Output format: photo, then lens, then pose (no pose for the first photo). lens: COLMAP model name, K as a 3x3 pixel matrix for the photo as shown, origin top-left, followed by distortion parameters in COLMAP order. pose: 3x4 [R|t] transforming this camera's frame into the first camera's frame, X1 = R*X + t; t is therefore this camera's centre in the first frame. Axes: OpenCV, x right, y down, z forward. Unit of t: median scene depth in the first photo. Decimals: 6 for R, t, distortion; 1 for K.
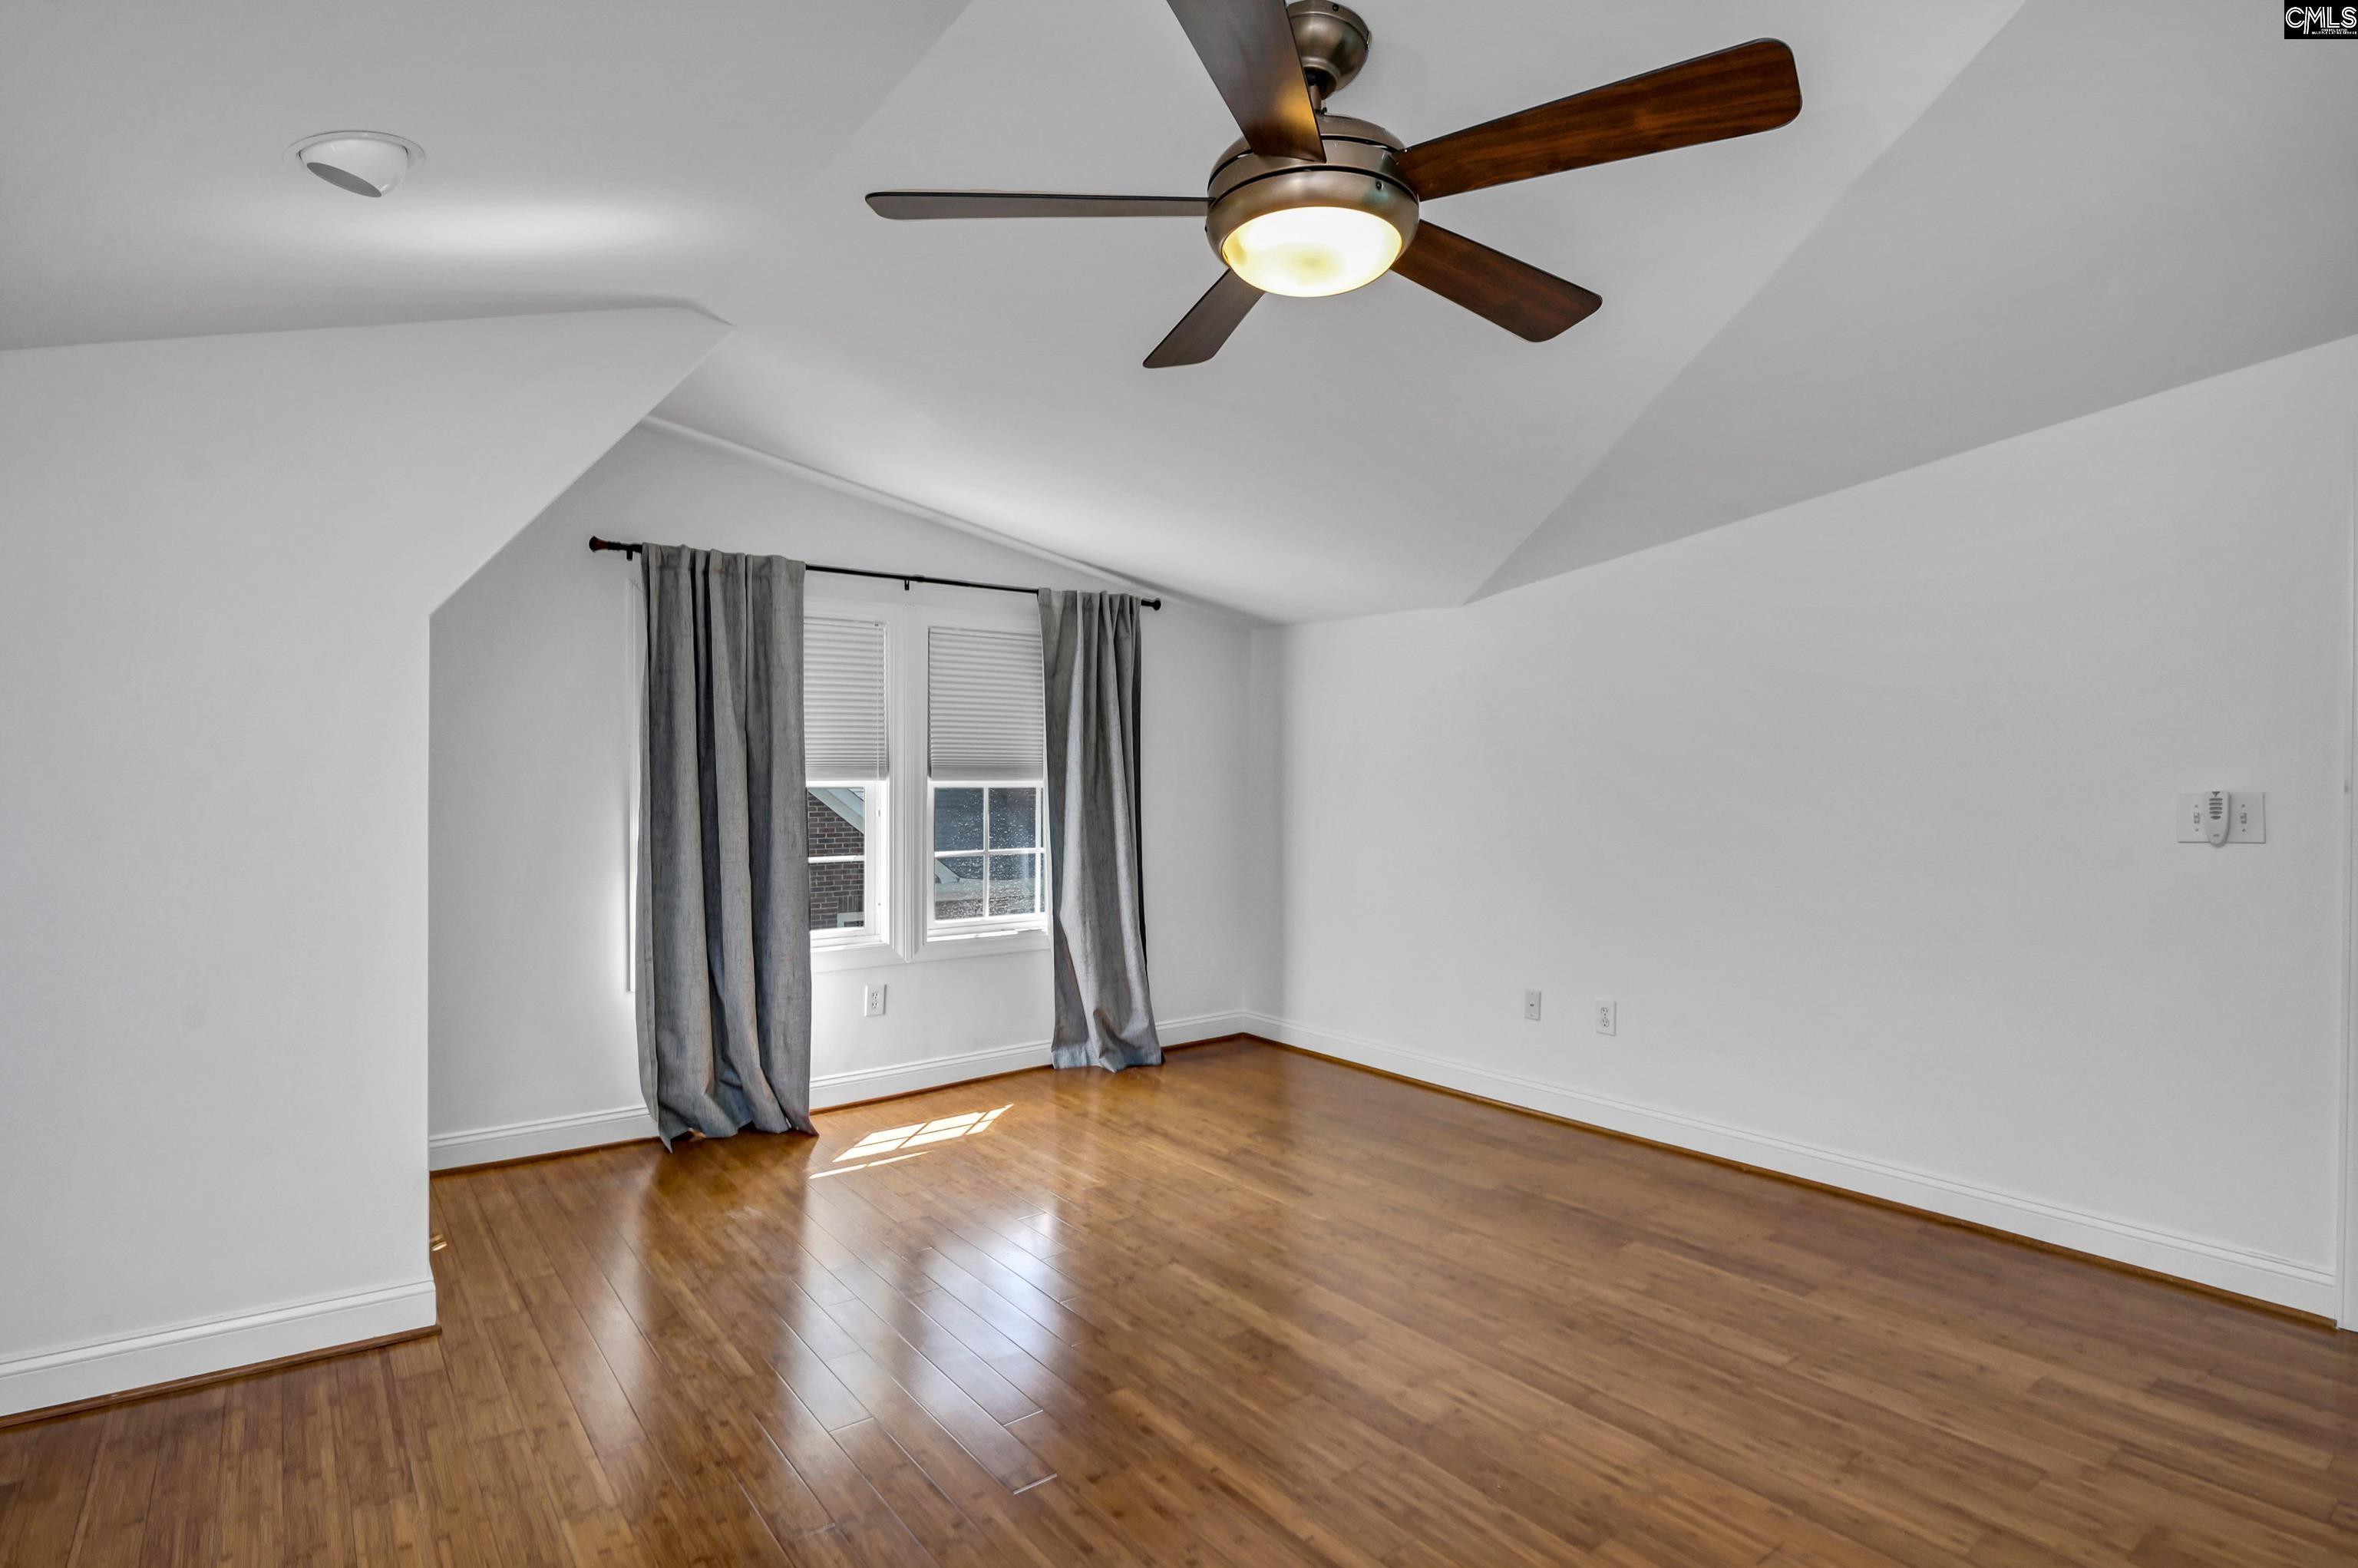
lens RADIAL K [[1256.1, 0, 1179.0], [0, 1256.1, 784.0], [0, 0, 1]] dist [-0.005754, -0.001101]
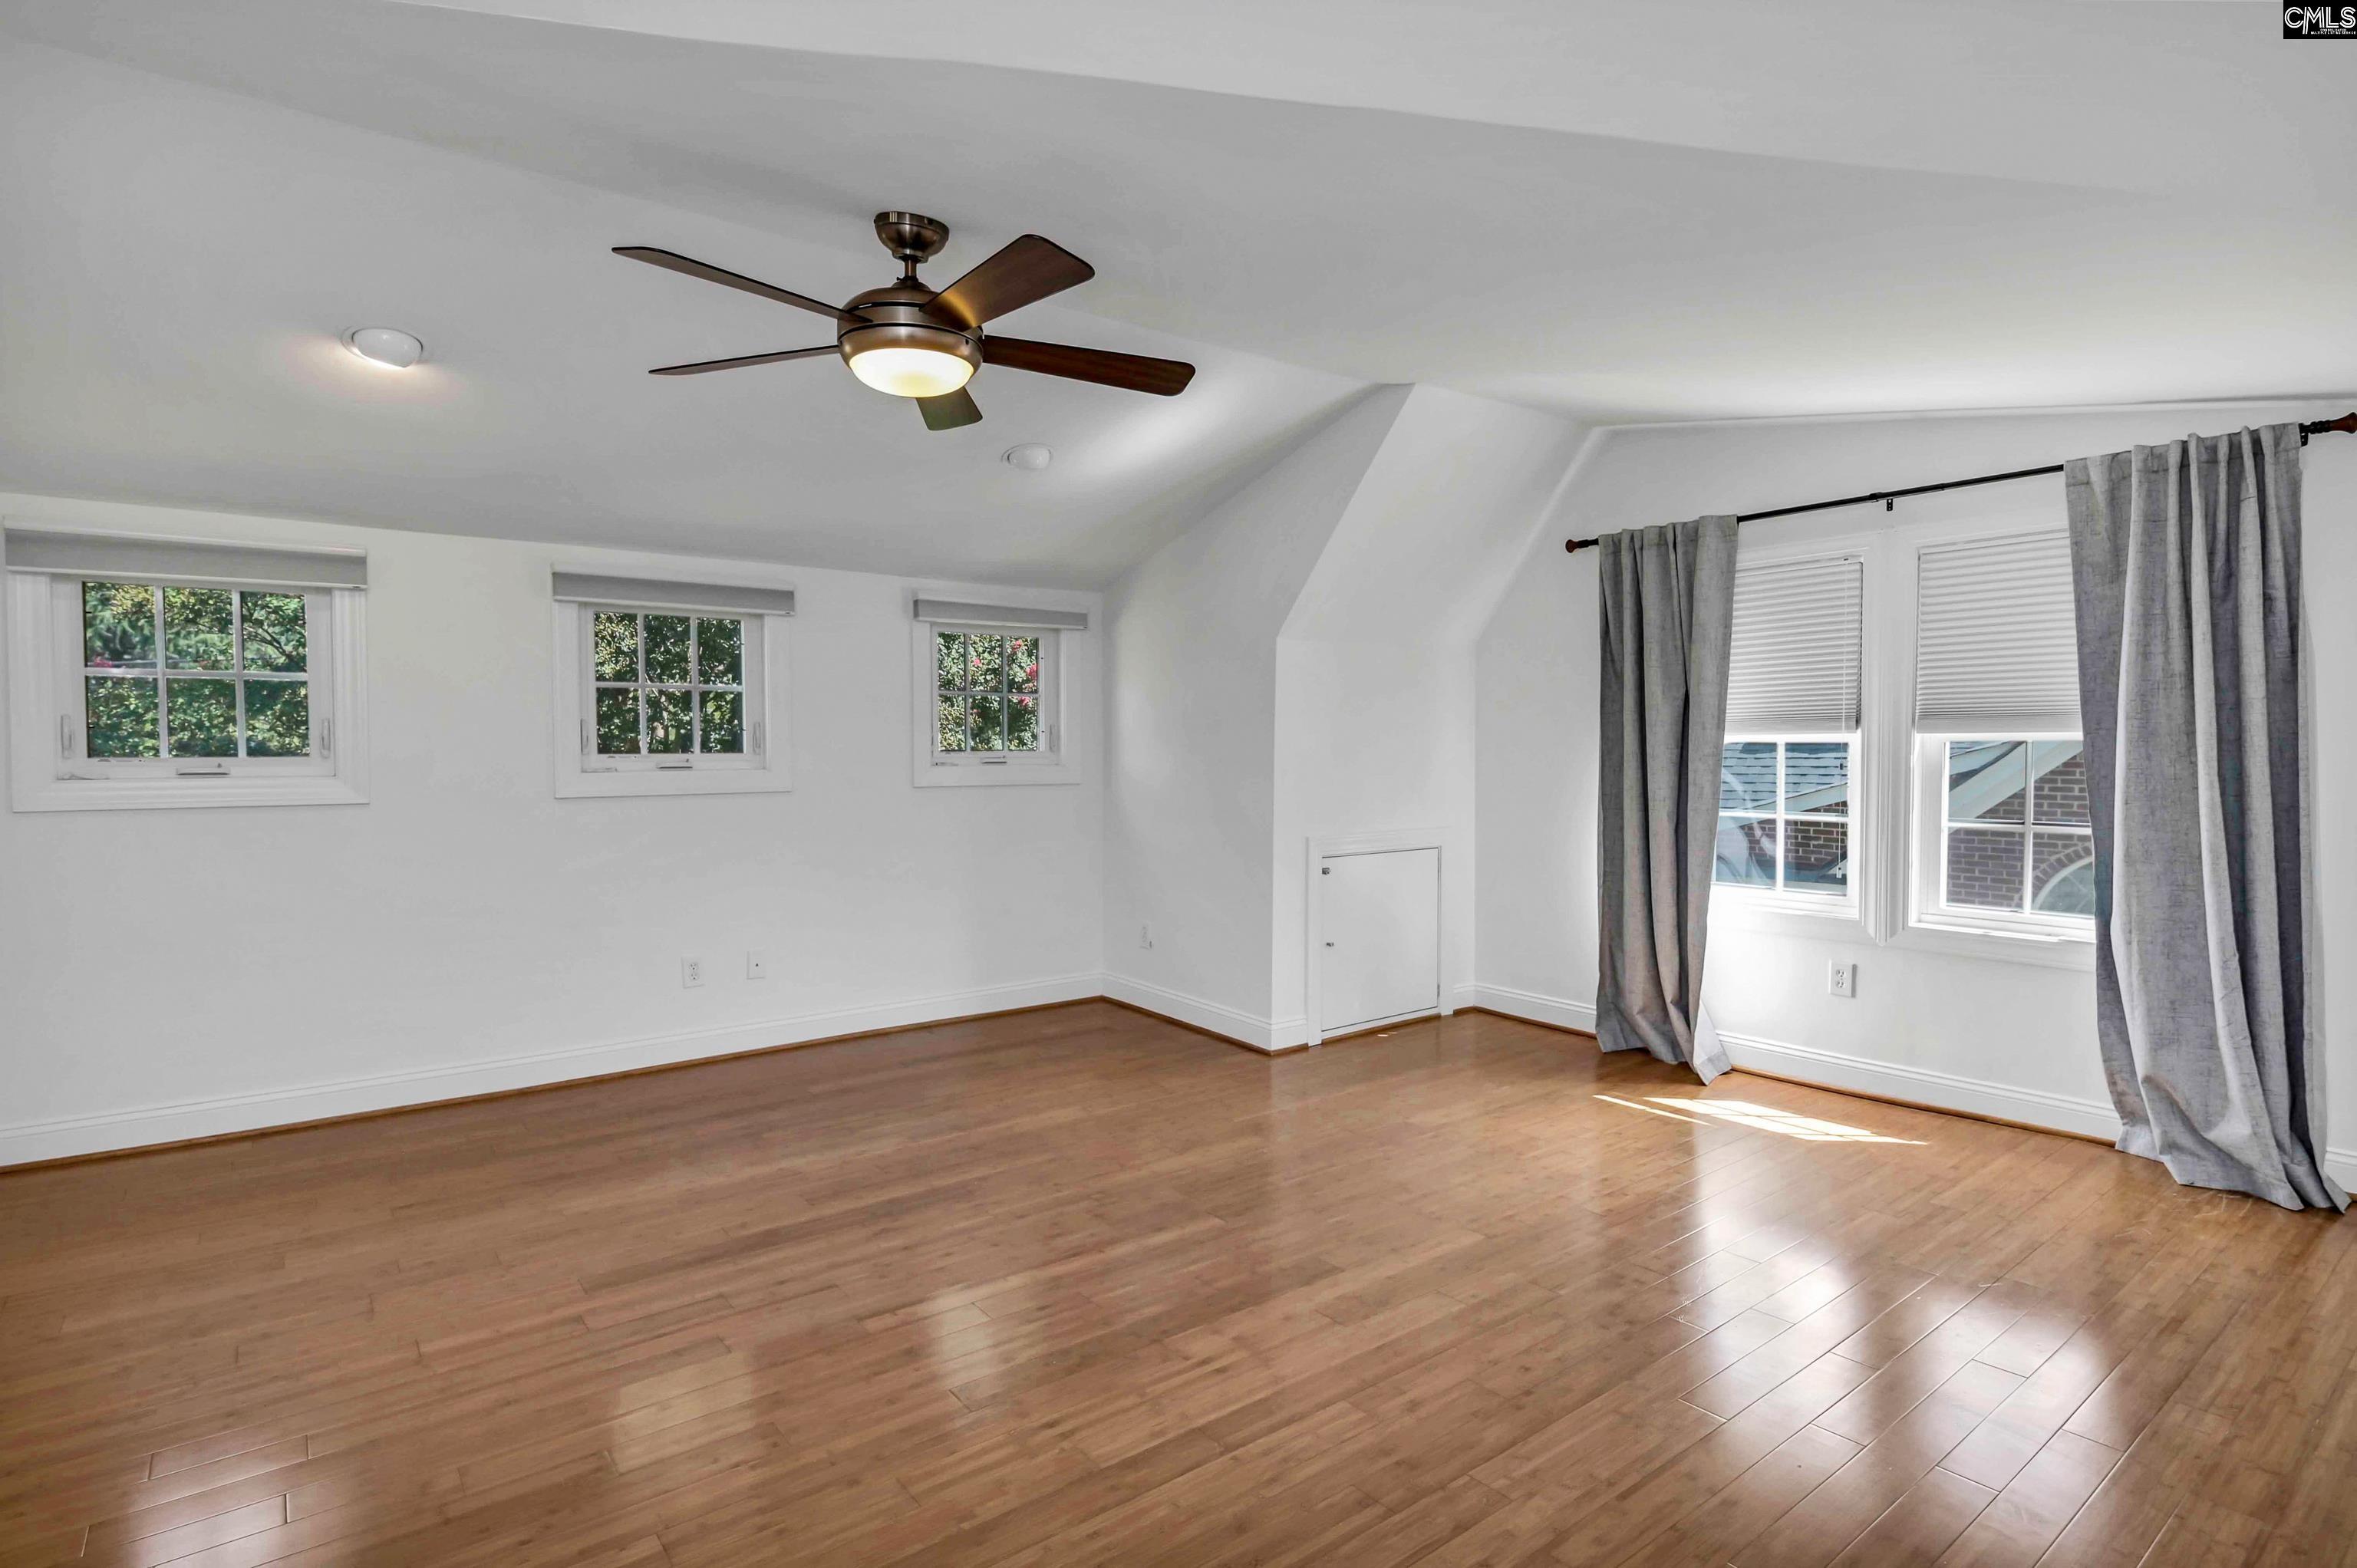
lens RADIAL K [[1184.5, 0, 1178.1], [0, 1184.5, 777.5], [0, 0, 1]] dist [0.018441, -0.015964]
pose [[-0.028045, 0.023788, -0.999324, 0.671871], [-0.006042, 0.999695, 0.023966, 0.011505], [0.999588, 0.006710, -0.027893, 0.595003]]
